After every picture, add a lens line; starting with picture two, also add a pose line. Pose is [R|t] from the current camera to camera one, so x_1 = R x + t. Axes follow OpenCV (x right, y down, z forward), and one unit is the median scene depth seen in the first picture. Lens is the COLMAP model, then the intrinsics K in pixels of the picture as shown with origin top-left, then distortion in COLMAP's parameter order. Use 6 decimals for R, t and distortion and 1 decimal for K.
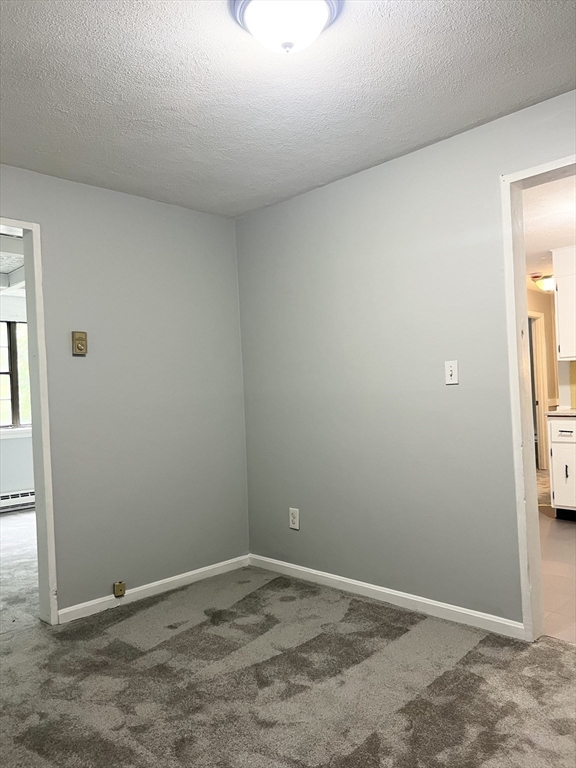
lens RADIAL K [[584.5, 0, 288.0], [0, 584.5, 384.0], [0, 0, 1]] dist [0.044163, -0.007665]
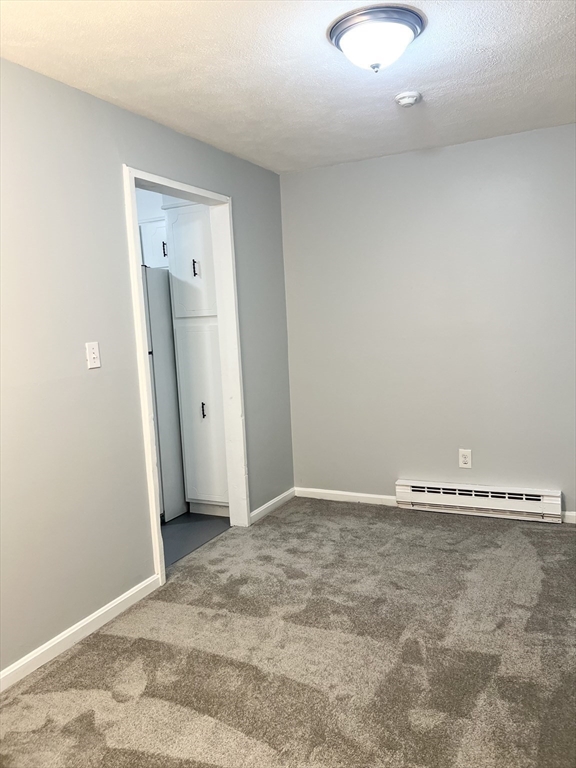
lens RADIAL K [[584.5, 0, 288.0], [0, 584.5, 384.0], [0, 0, 1]] dist [0.044163, -0.007665]
pose [[-0.311925, -0.038722, 0.949317, -0.685891], [0.053541, 0.996865, 0.058253, -0.011670], [-0.948597, 0.068999, -0.308874, 1.003253]]
